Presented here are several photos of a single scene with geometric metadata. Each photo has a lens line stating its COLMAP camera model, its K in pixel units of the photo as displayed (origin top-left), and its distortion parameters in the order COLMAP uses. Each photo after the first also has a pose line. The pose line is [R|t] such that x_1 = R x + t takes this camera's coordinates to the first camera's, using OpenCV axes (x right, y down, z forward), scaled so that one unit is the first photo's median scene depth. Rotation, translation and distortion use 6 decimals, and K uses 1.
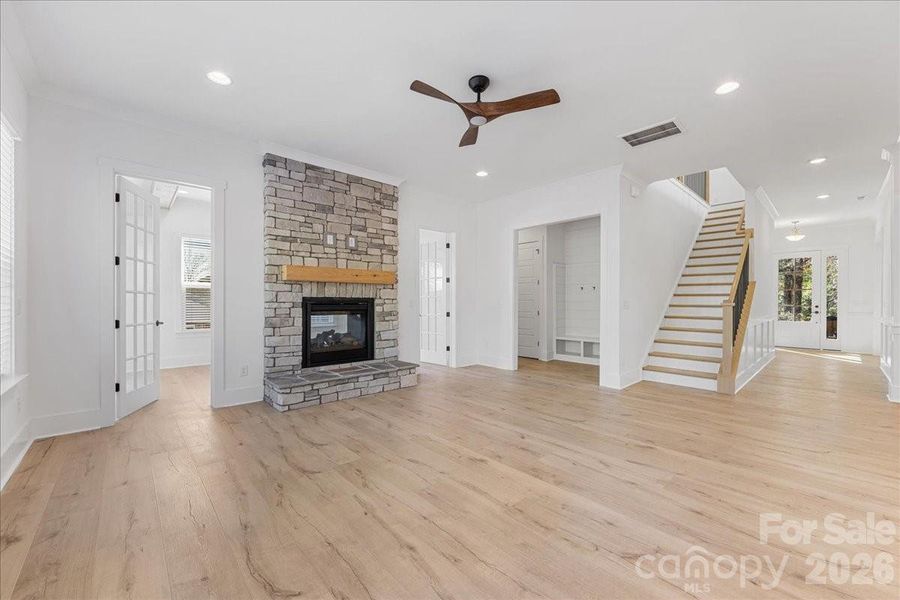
lens RADIAL K [[355.6, 0, 447.0], [0, 355.6, 303.3], [0, 0, 1]] dist [-0.003806, 0.000292]
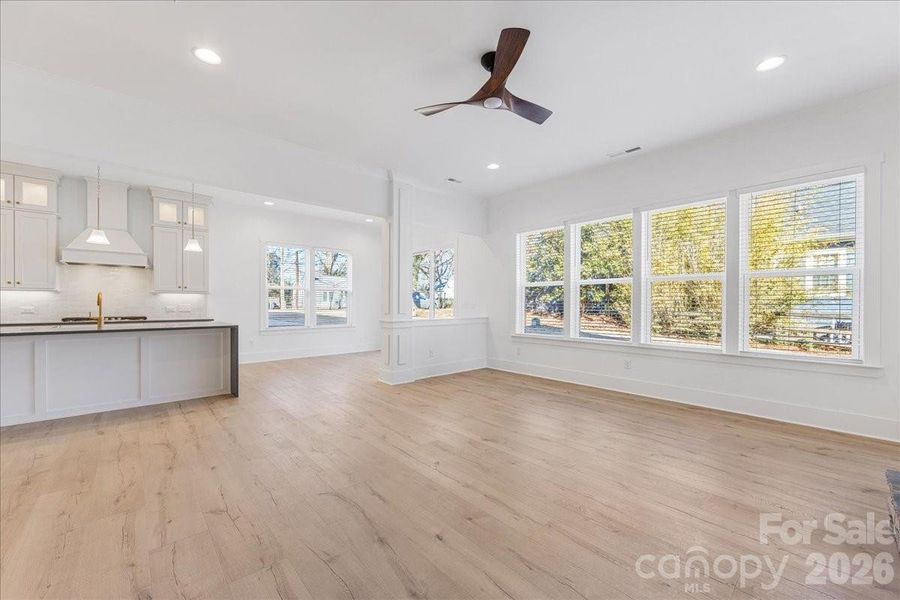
lens RADIAL K [[355.6, 0, 454.7], [0, 355.6, 304.2], [0, 0, 1]] dist [-0.003806, 0.000292]
pose [[-0.999933, -0.003919, -0.010918, 0.124139], [-0.004035, 0.999936, 0.010607, -0.005623], [0.010875, 0.010650, -0.999884, 1.244737]]
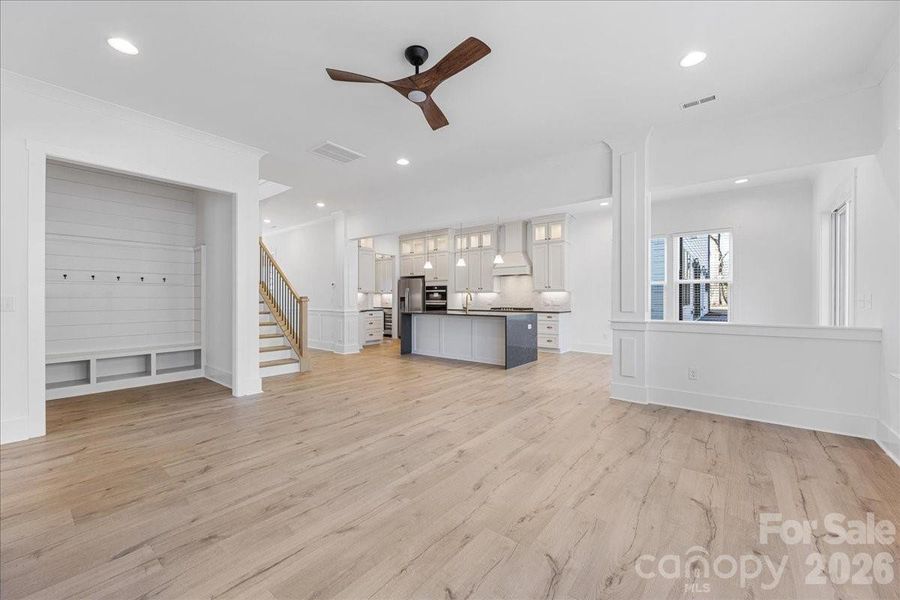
lens RADIAL K [[355.6, 0, 449.7], [0, 355.6, 299.5], [0, 0, 1]] dist [-0.003806, 0.000292]
pose [[-0.155309, -0.003549, 0.987860, -0.526916], [0.007396, 0.999961, 0.004756, -0.001349], [-0.987838, 0.008045, -0.155277, 0.688976]]
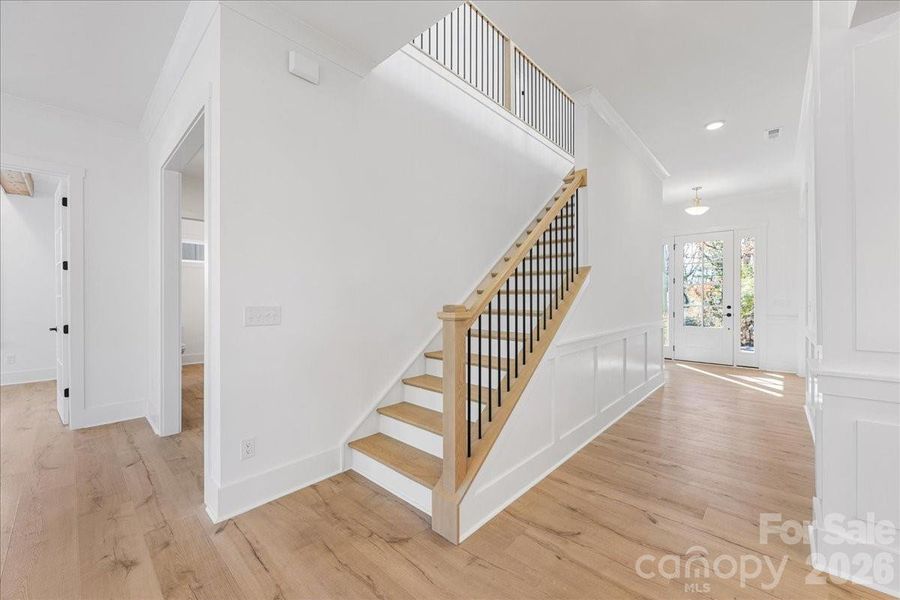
lens RADIAL K [[355.6, 0, 446.1], [0, 355.6, 297.5], [0, 0, 1]] dist [-0.003806, 0.000292]
pose [[0.996669, -0.004389, 0.081439, 0.754456], [0.005147, 0.999945, -0.009098, -0.013524], [-0.081395, 0.009486, 0.996637, 0.595397]]
